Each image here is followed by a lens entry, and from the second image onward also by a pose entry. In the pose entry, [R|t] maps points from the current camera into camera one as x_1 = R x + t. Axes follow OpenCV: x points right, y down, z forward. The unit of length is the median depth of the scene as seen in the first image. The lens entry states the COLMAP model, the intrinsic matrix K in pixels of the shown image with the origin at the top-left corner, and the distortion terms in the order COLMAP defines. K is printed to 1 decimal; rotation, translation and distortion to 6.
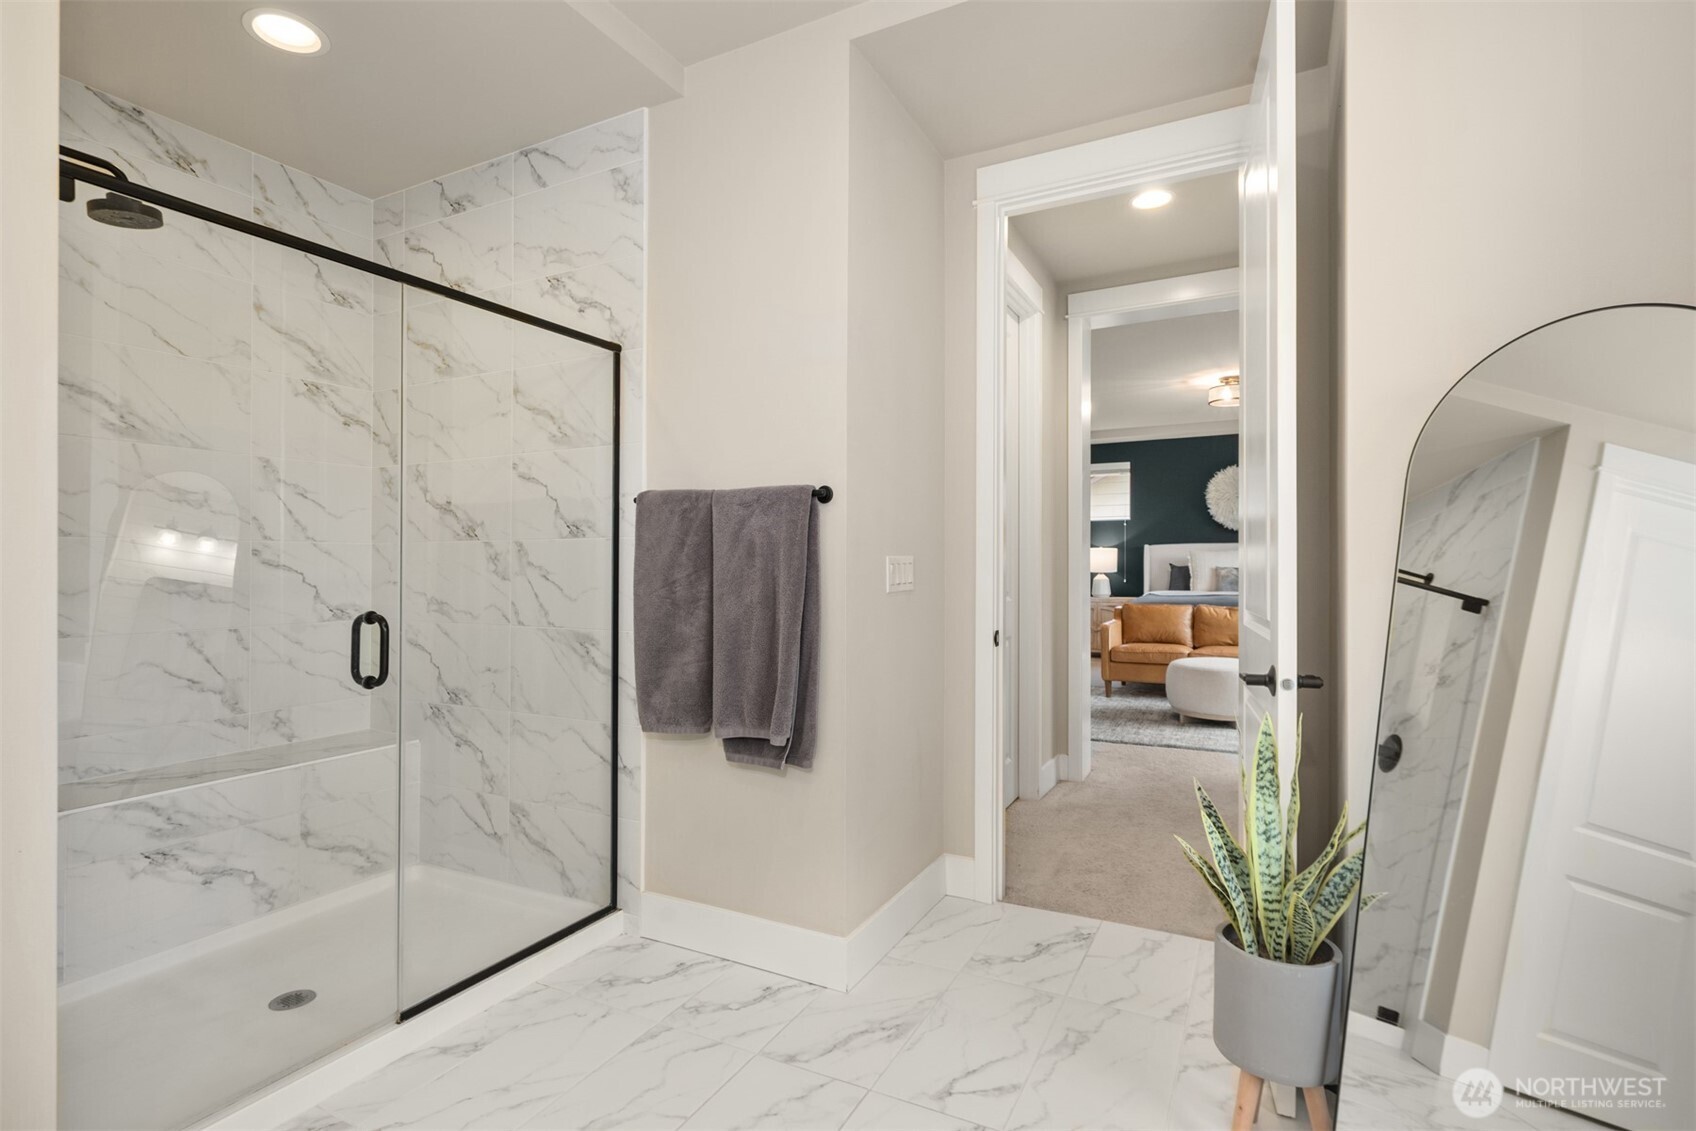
lens RADIAL K [[818.3, 0, 847.7], [0, 818.3, 565.0], [0, 0, 1]] dist [-0.000851, -0.000425]
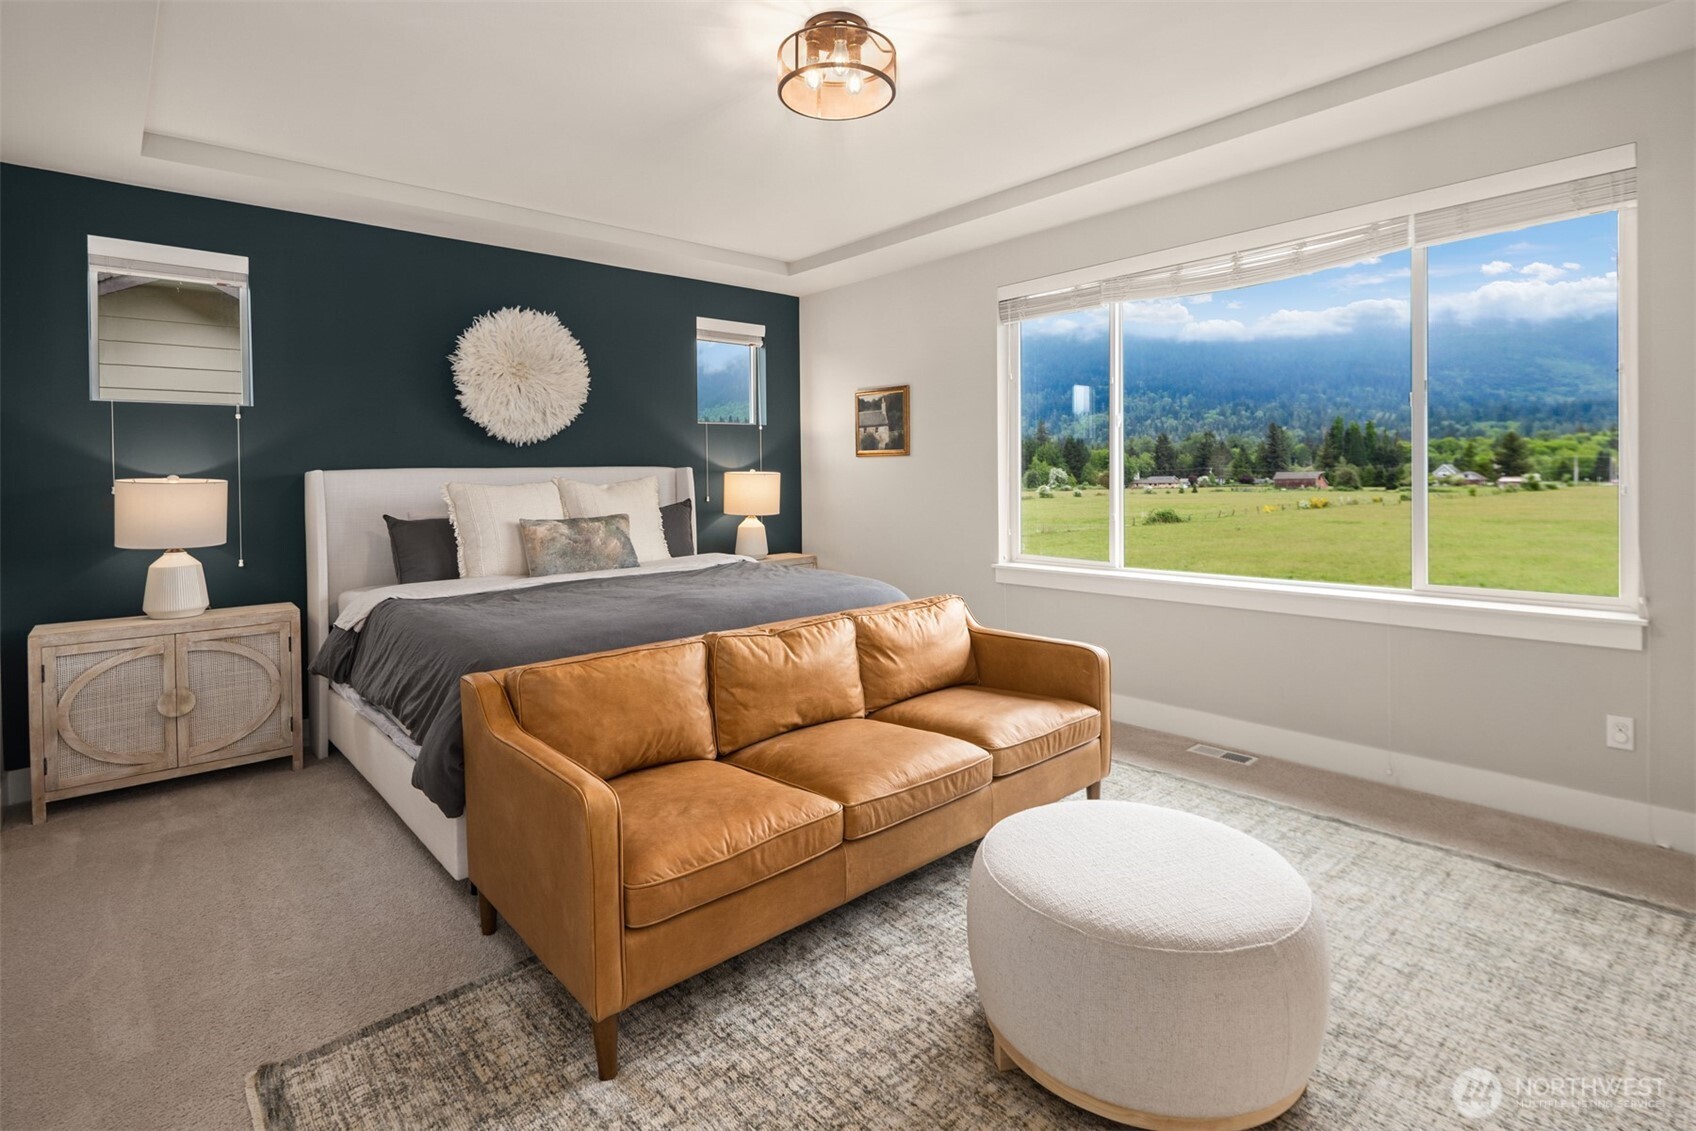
lens RADIAL K [[818.3, 0, 851.2], [0, 818.3, 555.6], [0, 0, 1]] dist [-0.000851, -0.000425]
pose [[0.351314, -0.095581, 0.931366, 0.082923], [0.016555, 0.995254, 0.095893, -0.018519], [-0.936111, -0.018269, 0.351229, 0.636352]]
